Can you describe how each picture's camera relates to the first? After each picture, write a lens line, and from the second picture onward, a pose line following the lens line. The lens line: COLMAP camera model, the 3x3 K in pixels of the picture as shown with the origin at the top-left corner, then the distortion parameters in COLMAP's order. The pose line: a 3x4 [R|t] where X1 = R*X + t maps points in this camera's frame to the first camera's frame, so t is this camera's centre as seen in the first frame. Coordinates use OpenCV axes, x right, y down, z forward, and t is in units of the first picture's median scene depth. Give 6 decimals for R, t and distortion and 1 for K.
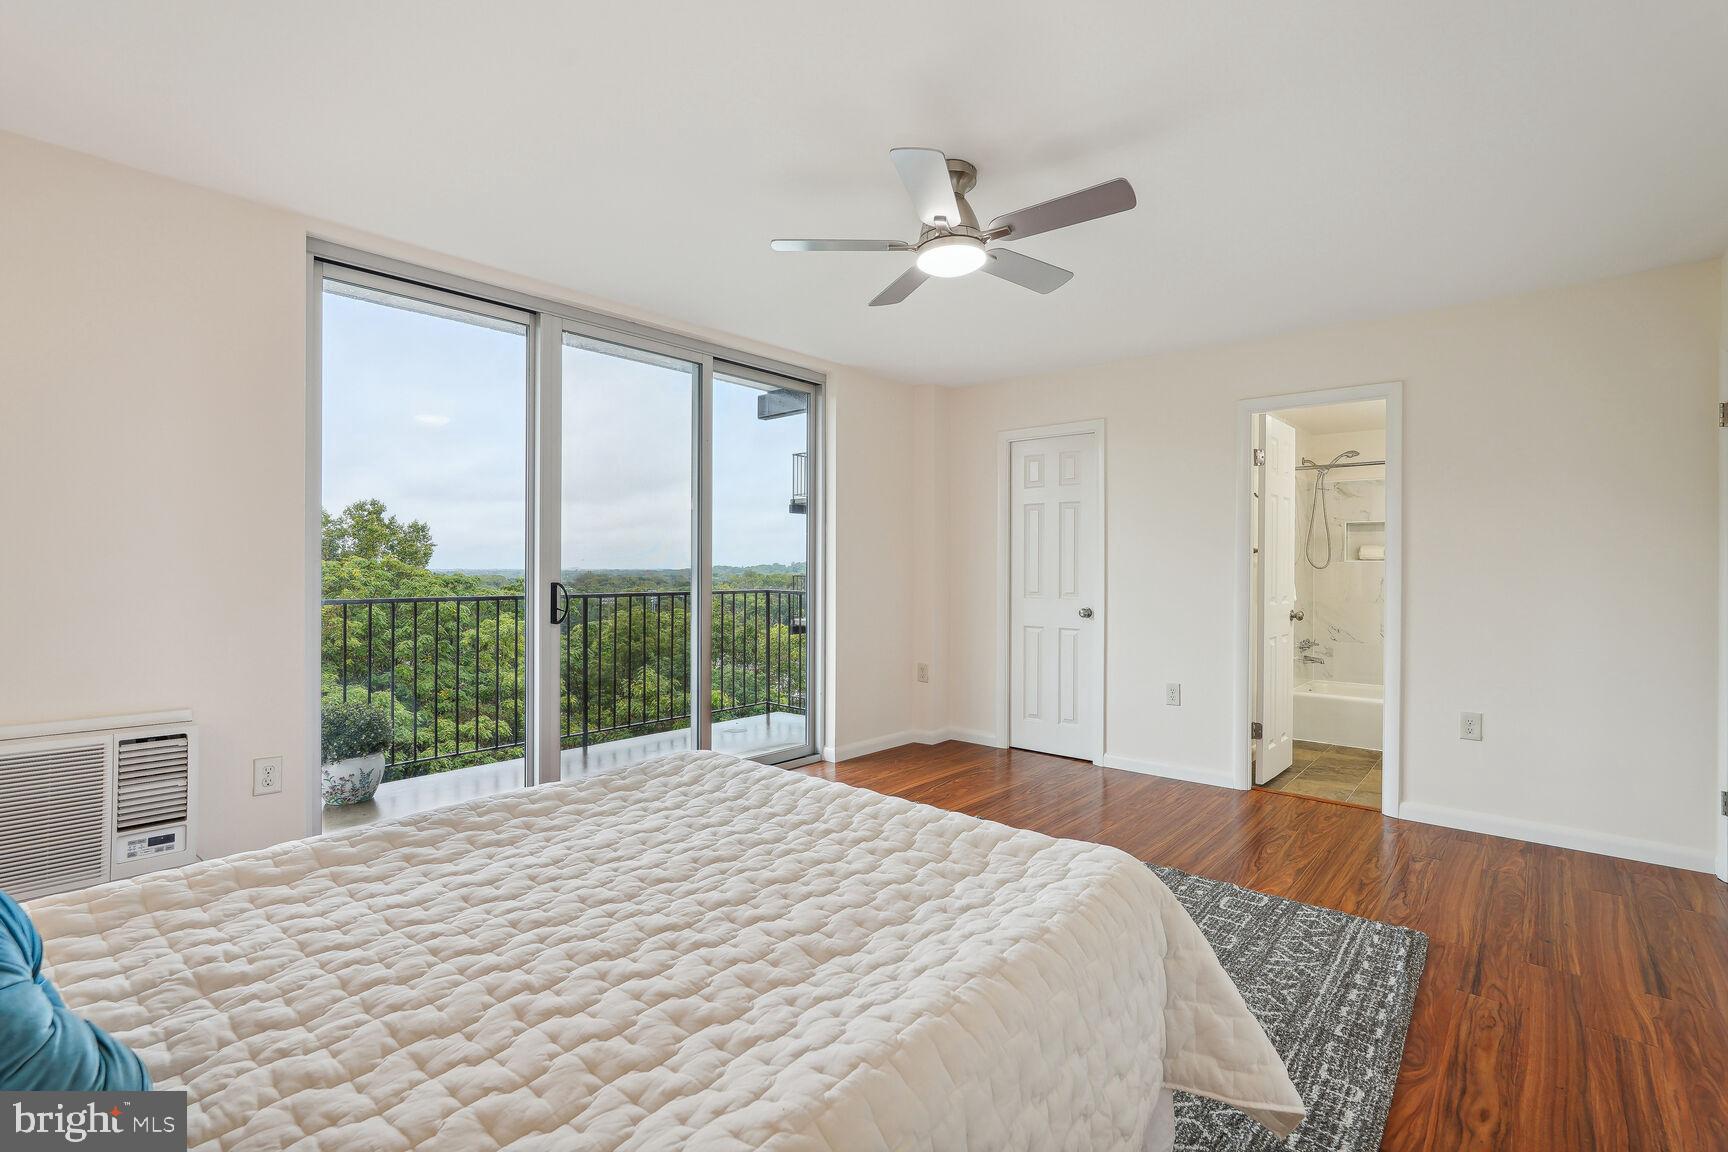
lens RADIAL K [[778.7, 0, 861.3], [0, 778.7, 566.8], [0, 0, 1]] dist [-0.010717, -0.000361]
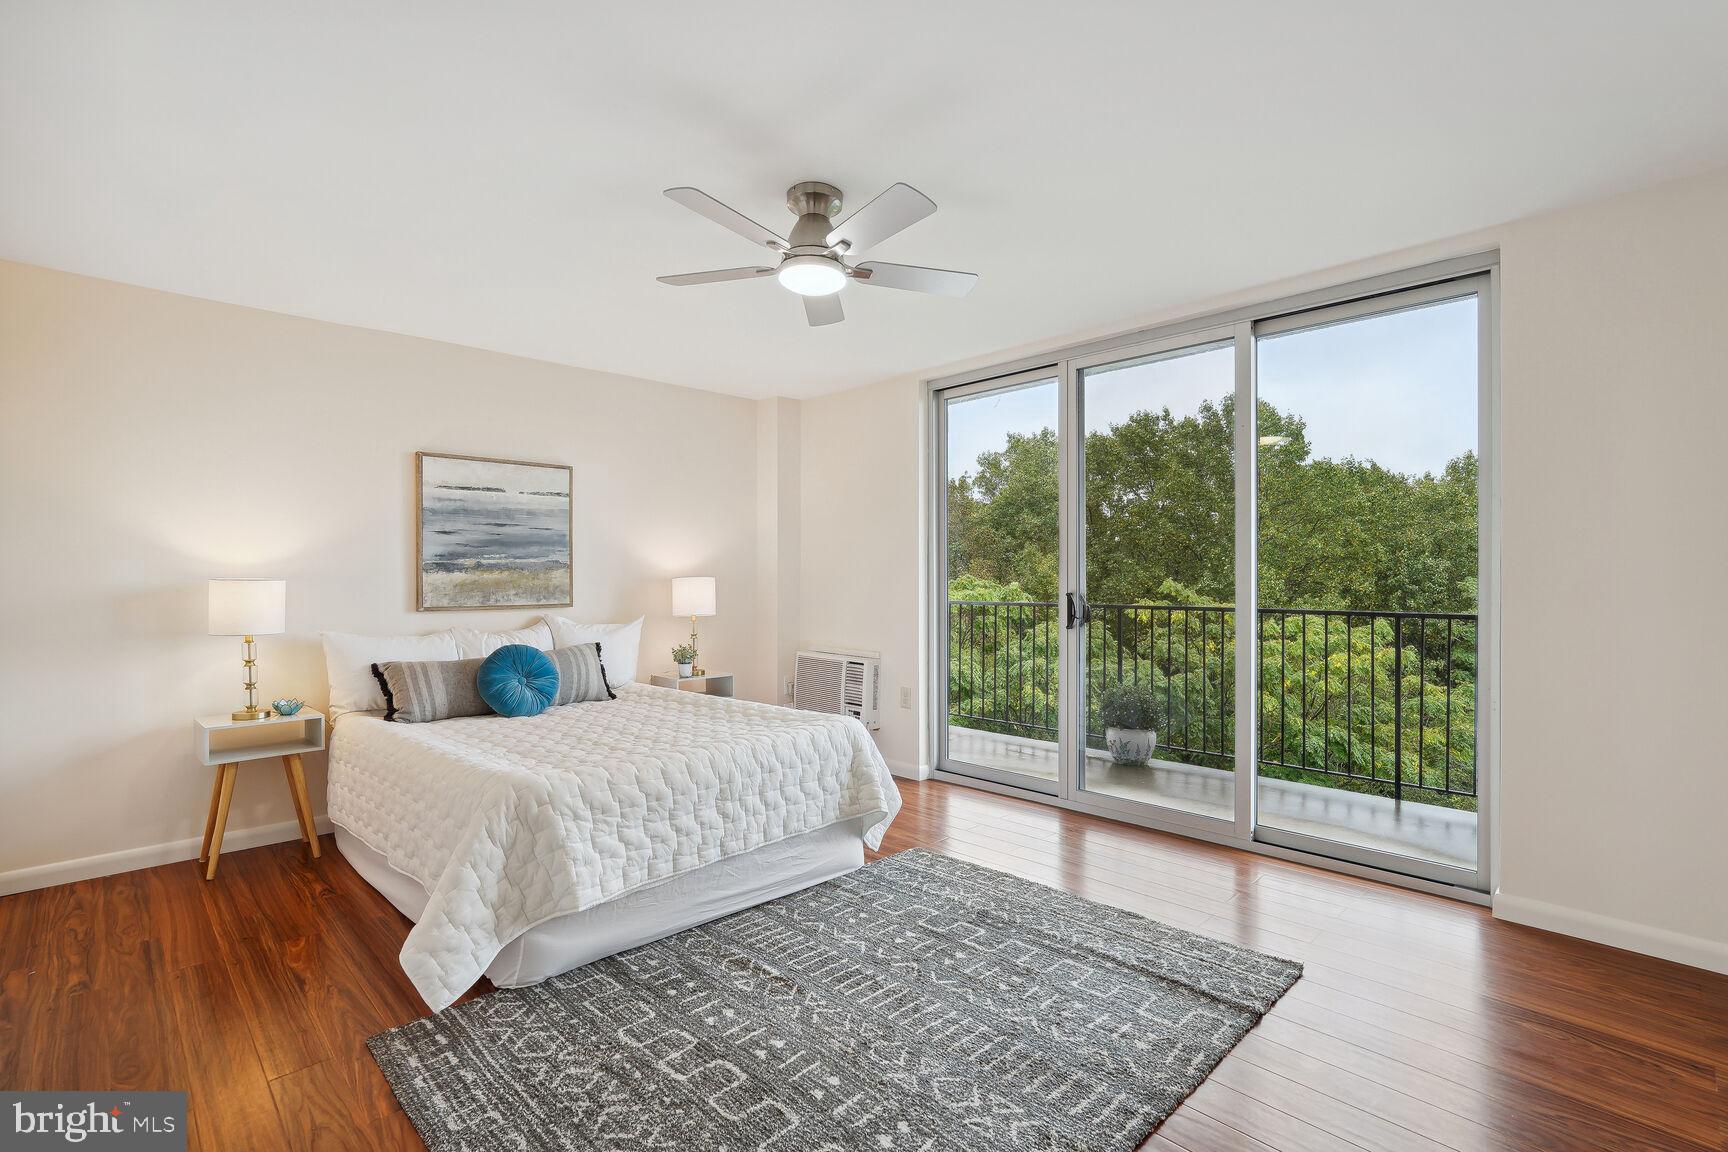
lens RADIAL K [[799.2, 0, 870.2], [0, 799.2, 574.8], [0, 0, 1]] dist [0.001821, 0.000895]
pose [[-0.071820, -0.001217, -0.997417, 0.970731], [0.002331, 0.999996, -0.001388, -0.007710], [0.997415, -0.002424, -0.071816, 0.958767]]
